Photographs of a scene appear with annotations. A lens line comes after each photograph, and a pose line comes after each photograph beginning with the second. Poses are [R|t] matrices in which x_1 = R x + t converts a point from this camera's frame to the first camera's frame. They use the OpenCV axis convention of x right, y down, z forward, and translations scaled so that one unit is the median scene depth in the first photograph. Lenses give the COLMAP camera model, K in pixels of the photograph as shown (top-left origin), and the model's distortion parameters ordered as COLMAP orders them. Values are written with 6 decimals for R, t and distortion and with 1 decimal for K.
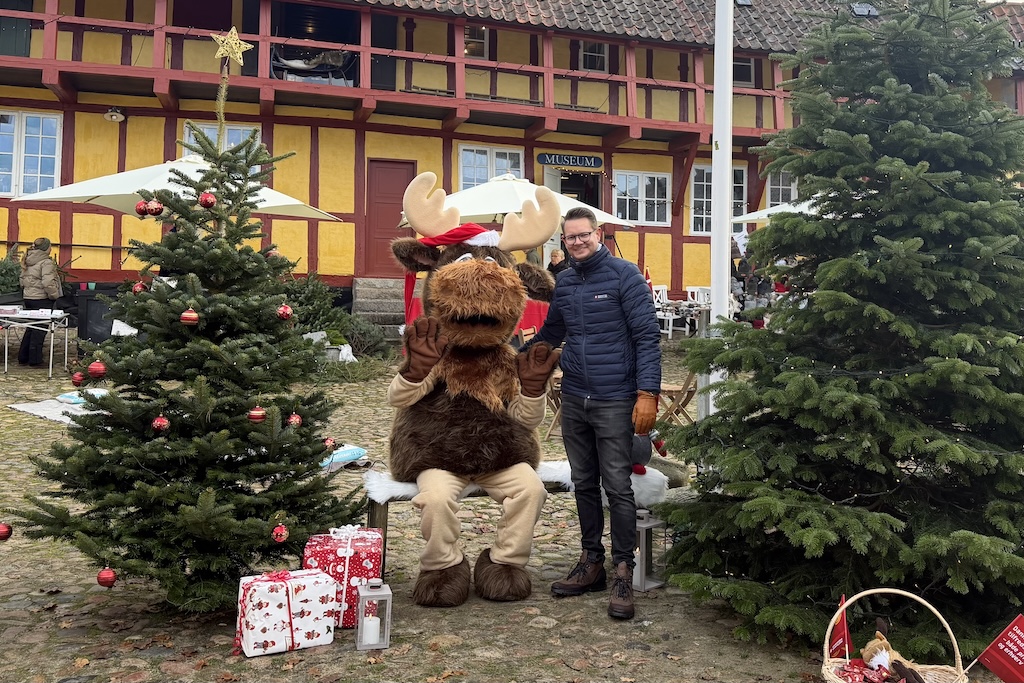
lens RADIAL K [[731.2, 0, 512.2], [0, 731.2, 343.1], [0, 0, 1]] dist [-0.011380, -0.001715]
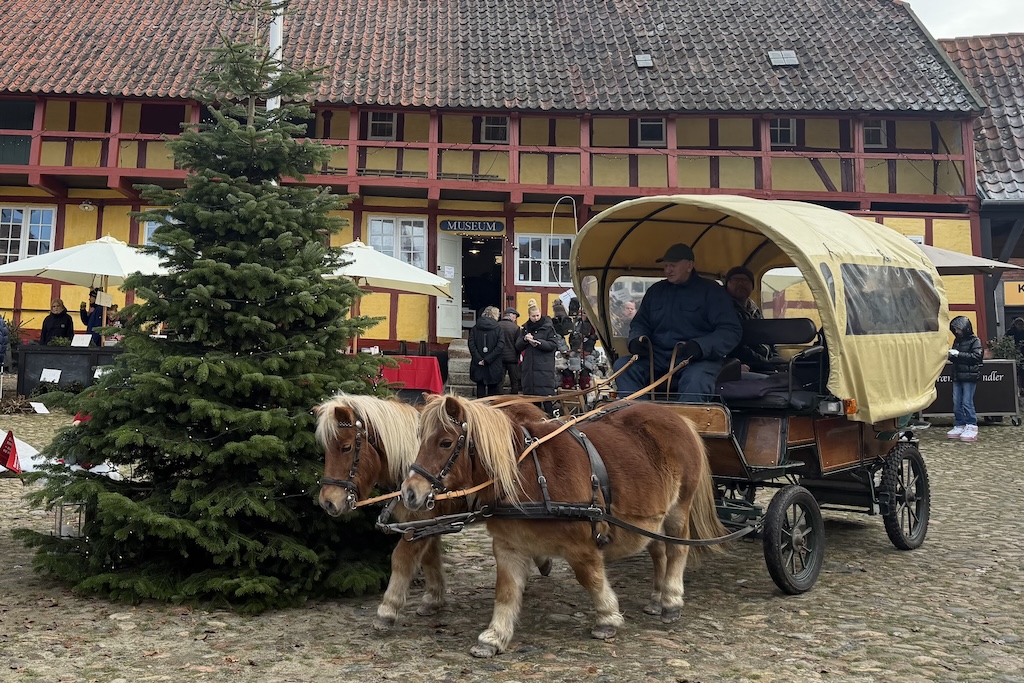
lens RADIAL K [[675.3, 0, 511.6], [0, 675.3, 339.9], [0, 0, 1]] dist [-0.021170, 0.000789]
pose [[0.964826, 0.000494, -0.262888, 0.399179], [-0.026533, 0.995075, -0.095510, 0.002965], [0.261546, 0.099126, 0.960088, 0.106052]]
